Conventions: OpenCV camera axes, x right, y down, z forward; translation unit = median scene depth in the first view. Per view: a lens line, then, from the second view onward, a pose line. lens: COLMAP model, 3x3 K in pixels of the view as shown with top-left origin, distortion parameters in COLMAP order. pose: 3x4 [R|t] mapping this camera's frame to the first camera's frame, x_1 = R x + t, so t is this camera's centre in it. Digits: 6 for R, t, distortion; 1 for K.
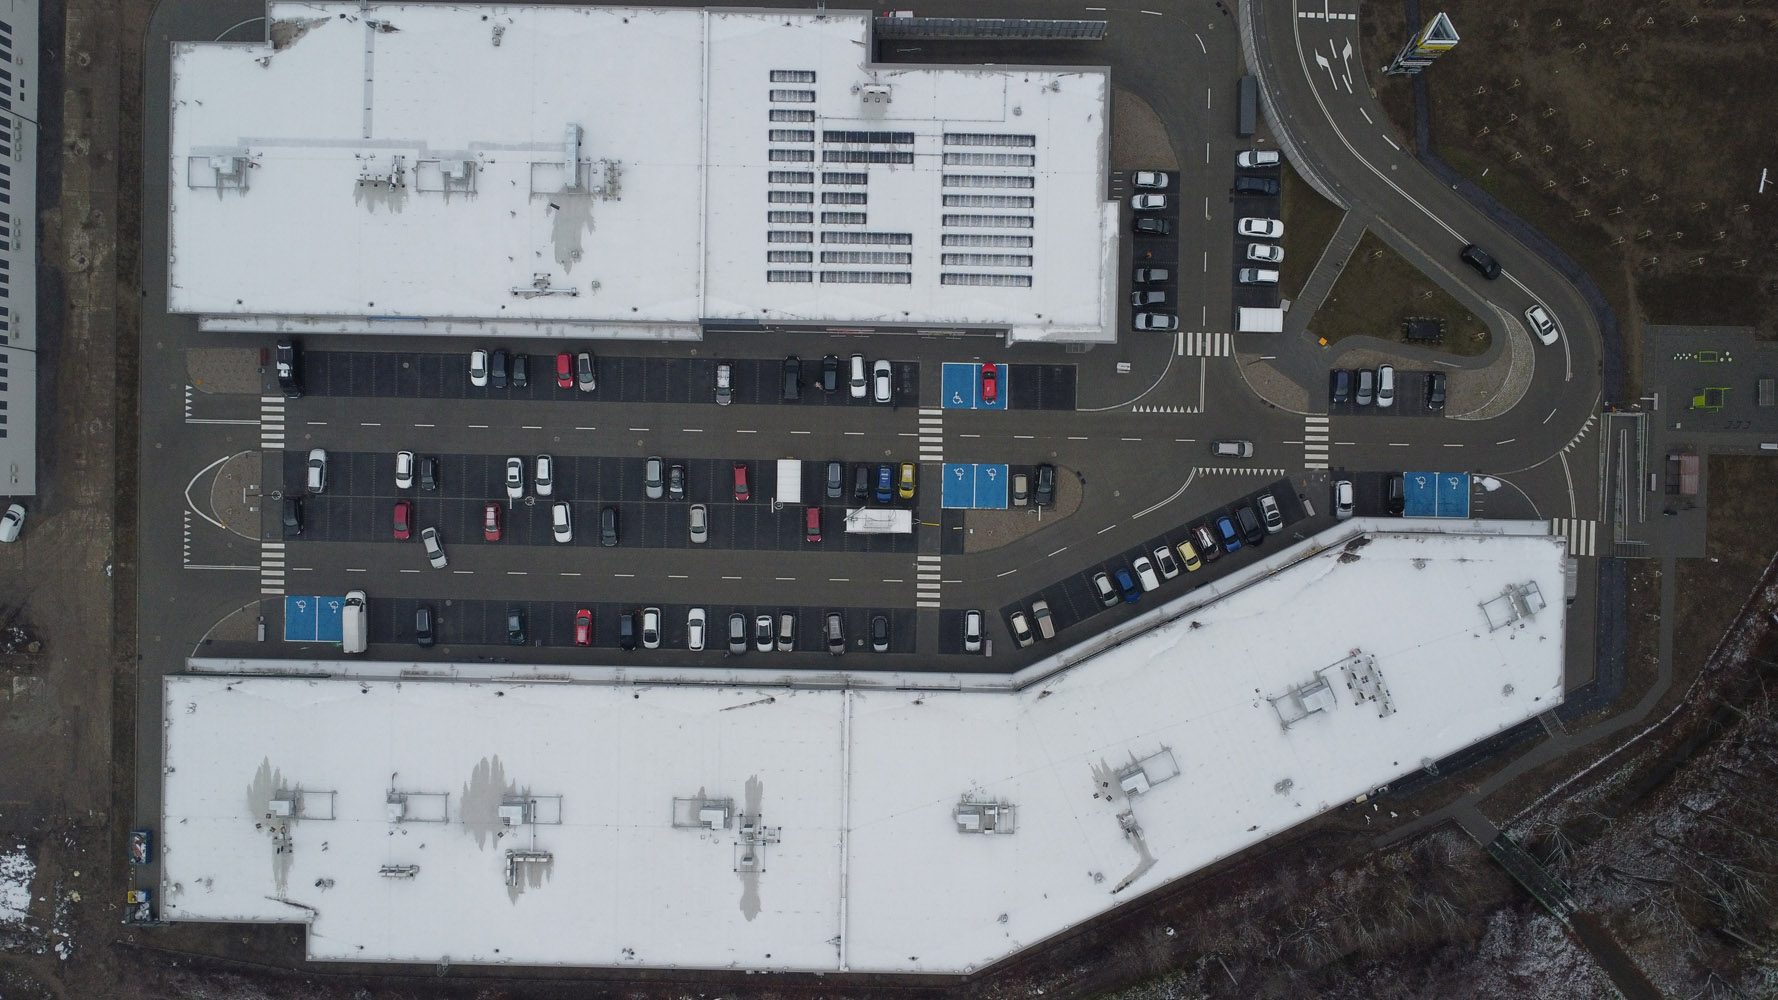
lens RADIAL K [[1336.3, 0, 887.1], [0, 1336.3, 504.6], [0, 0, 1]] dist [-0.001041, -0.008860]
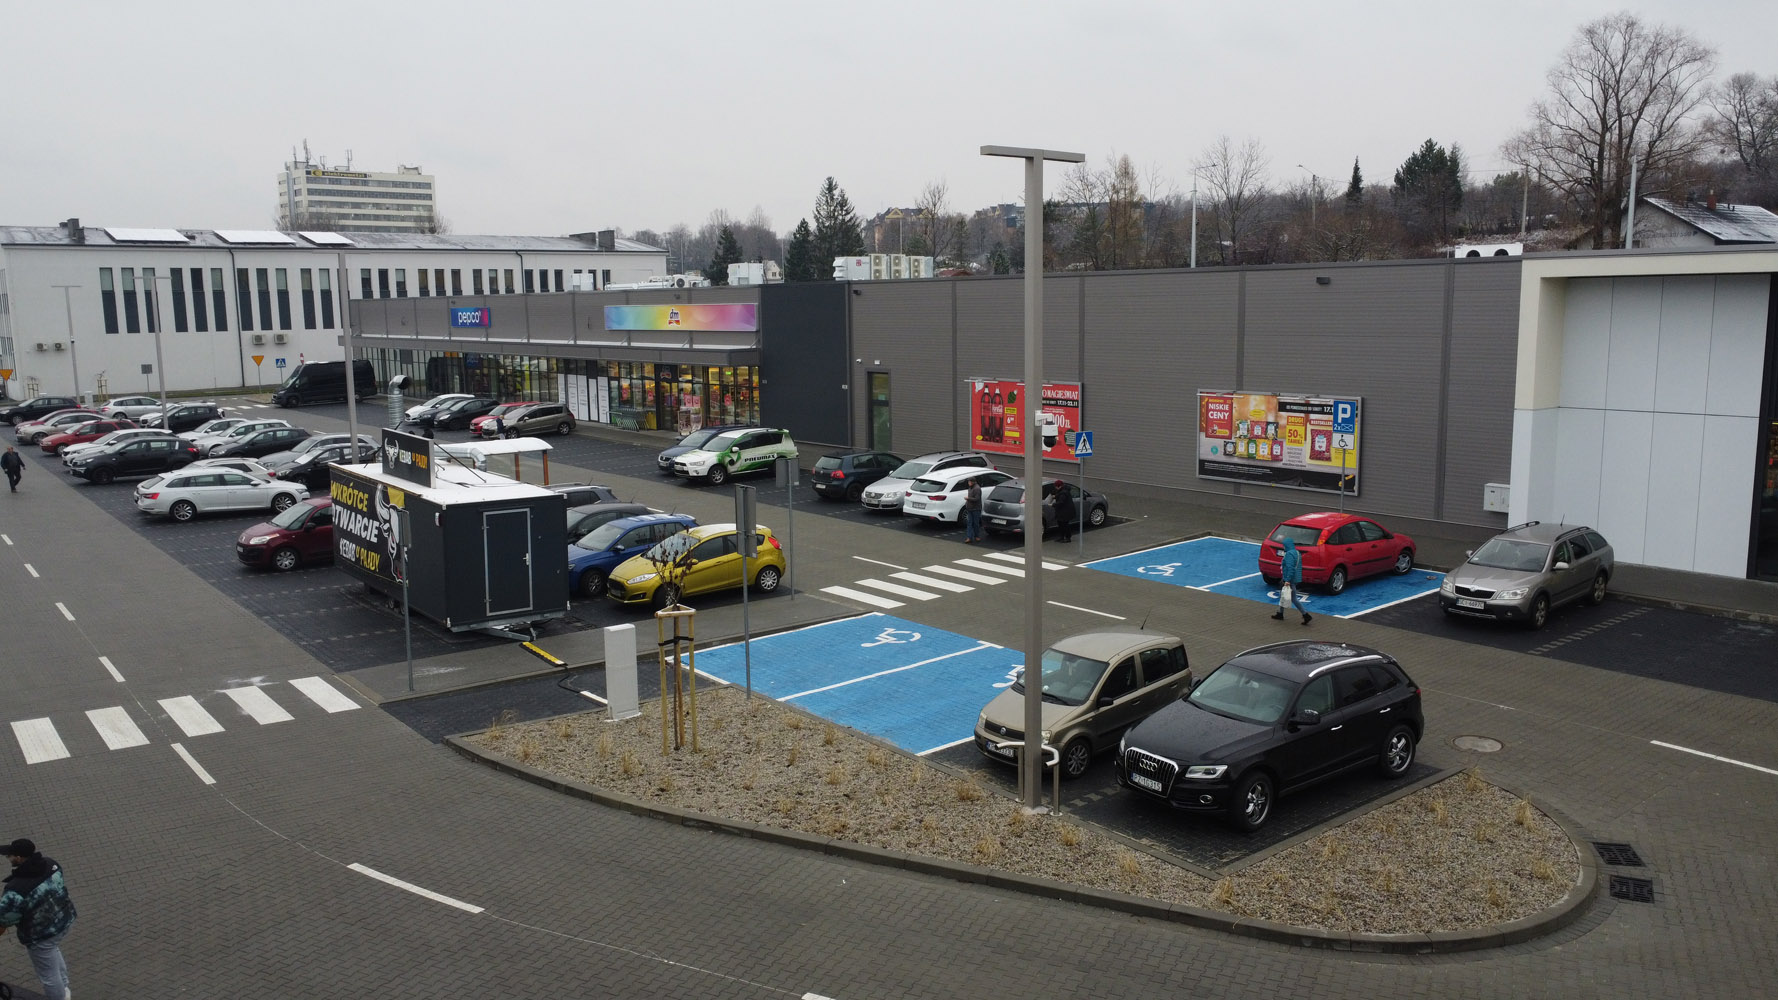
lens RADIAL K [[1336.3, 0, 887.1], [0, 1336.3, 504.6], [0, 0, 1]] dist [-0.001041, -0.008860]
pose [[0.635633, 0.109611, -0.764171, 0.184713], [-0.771980, 0.095604, -0.628416, 0.087700], [0.004176, 0.989366, 0.145386, 0.972602]]
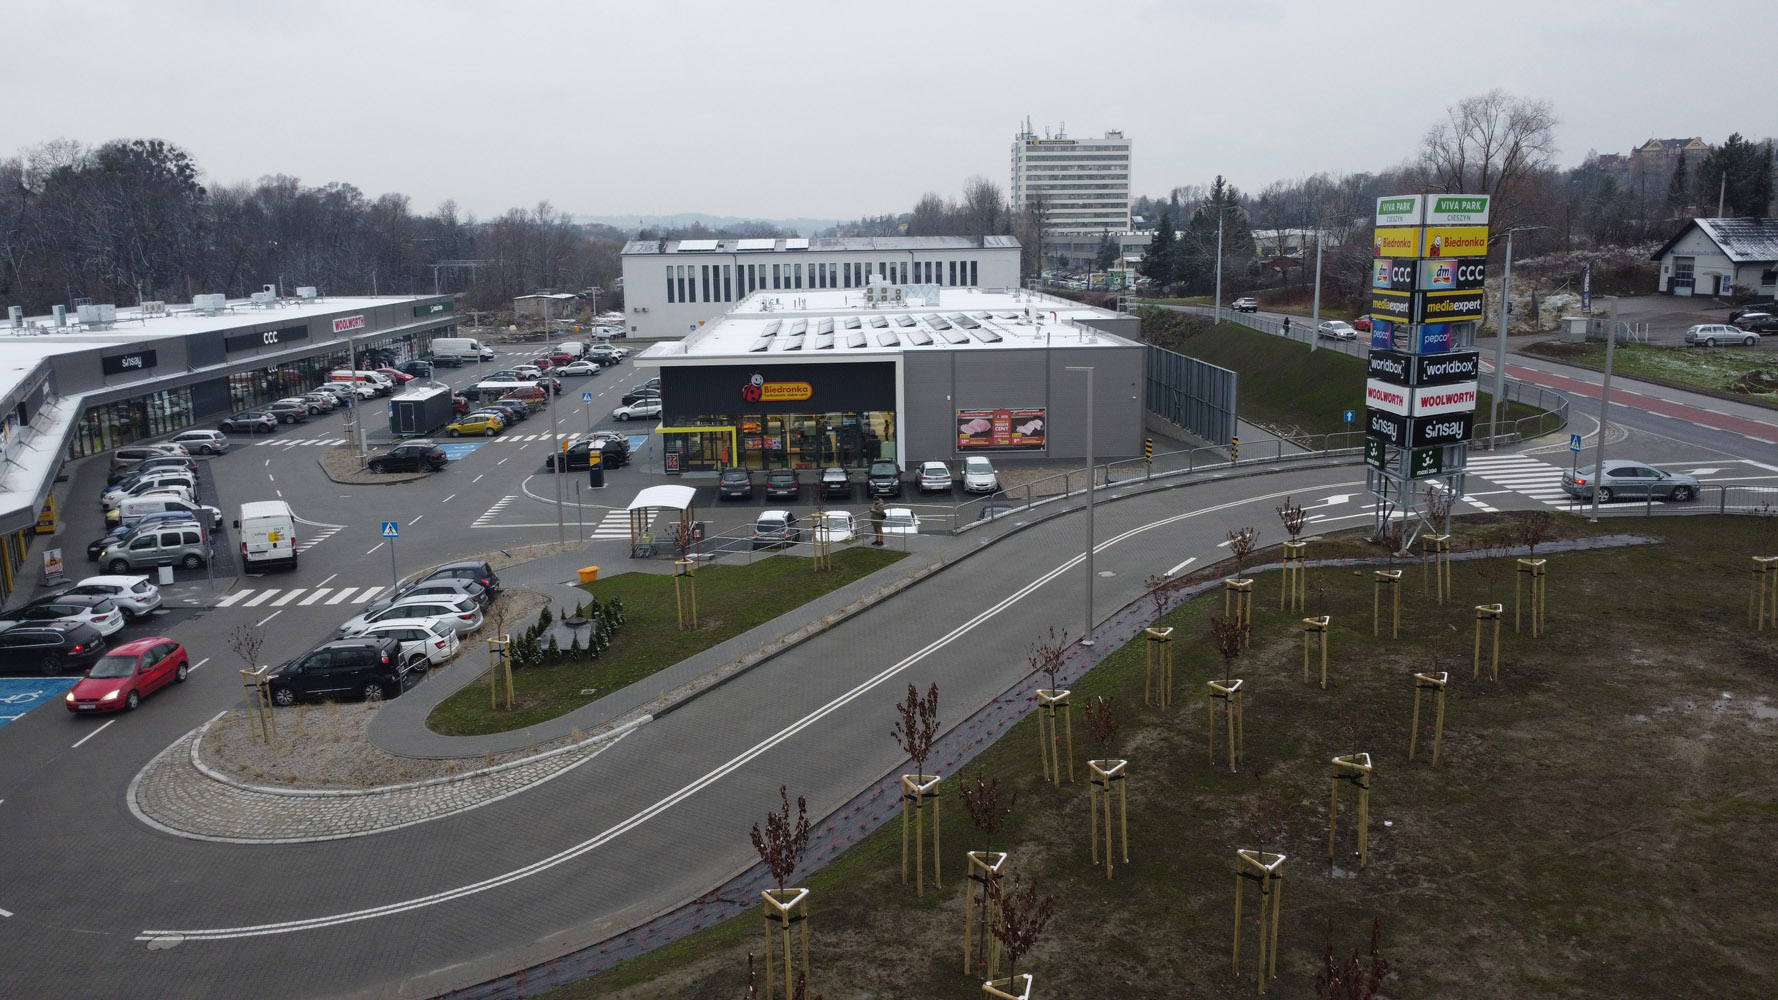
lens RADIAL K [[1336.3, 0, 887.1], [0, 1336.3, 504.6], [0, 0, 1]] dist [-0.001041, -0.008860]
pose [[0.061613, 0.198932, -0.978075, 0.678901], [-0.998088, 0.017017, -0.059413, -0.182098], [0.004825, 0.979866, 0.199600, 0.918073]]
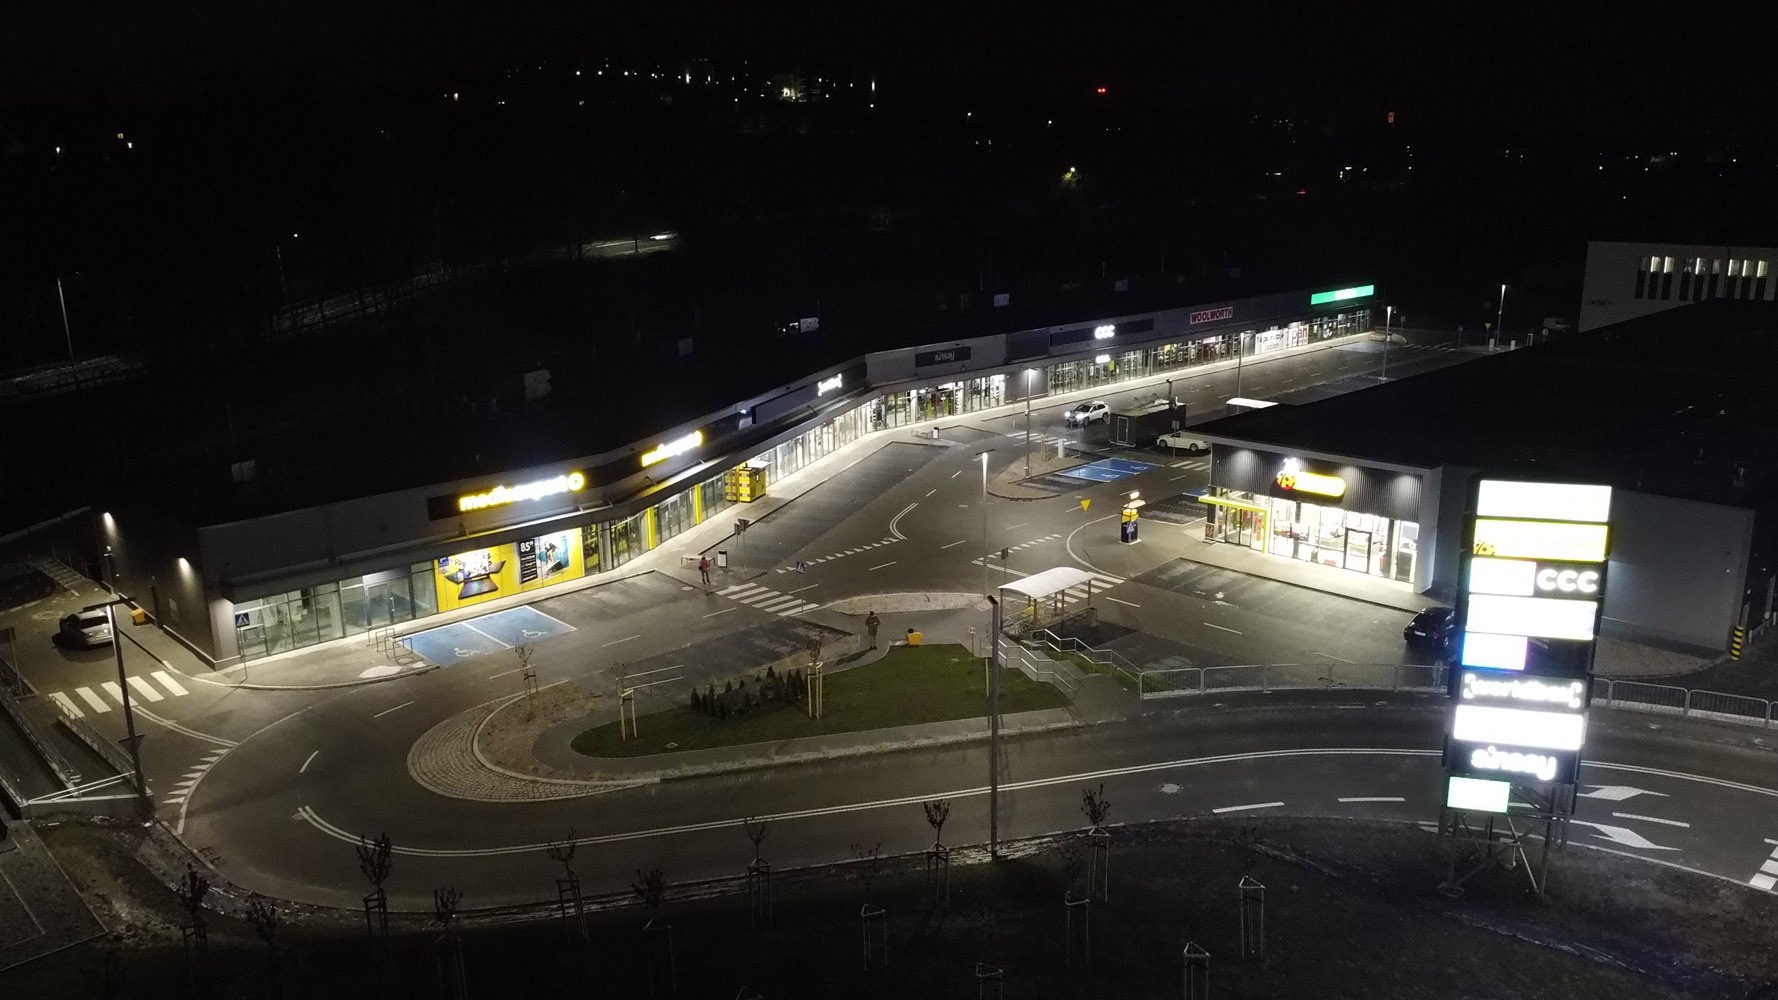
lens RADIAL K [[1336.3, 0, 887.1], [0, 1336.3, 504.6], [0, 0, 1]] dist [-0.001041, -0.008860]
pose [[-0.701468, 0.189769, -0.686972, 0.622888], [-0.712651, -0.175374, 0.679244, -0.402533], [0.008423, 0.966039, 0.258259, 0.854033]]
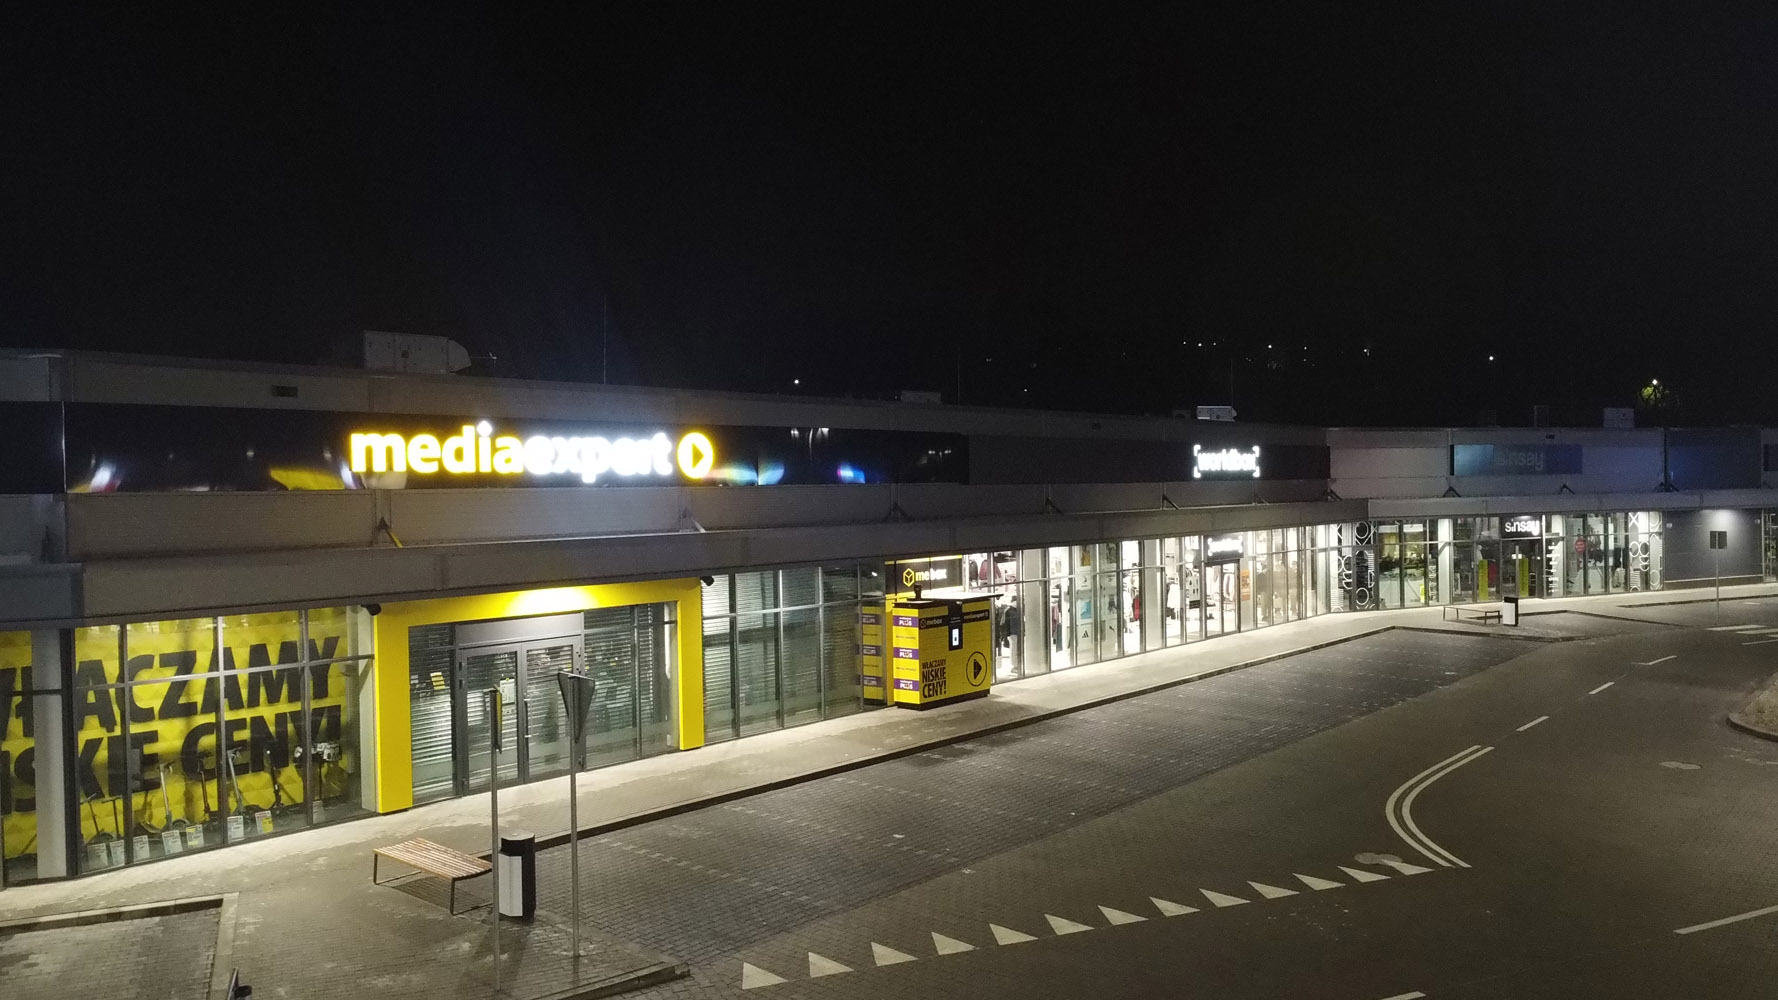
lens RADIAL K [[1336.3, 0, 887.1], [0, 1336.3, 504.6], [0, 0, 1]] dist [-0.001041, -0.008860]
pose [[-0.906228, 0.026971, -0.421928, 0.331519], [-0.422345, -0.011997, 0.906356, -0.116098], [0.019383, 0.999564, 0.022263, 0.976693]]
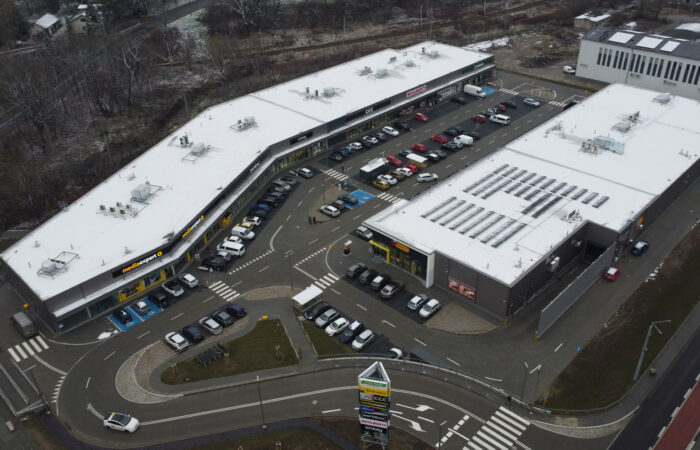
lens RADIAL K [[602.3, 0, 347.3], [0, 602.3, 224.7], [0, 0, 1]] dist [-0.002379, -0.012762]
pose [[-0.684139, 0.401804, -0.608693, 0.620517], [-0.729172, -0.358301, 0.583033, -0.527923], [0.016170, 0.842718, 0.538112, 0.577186]]
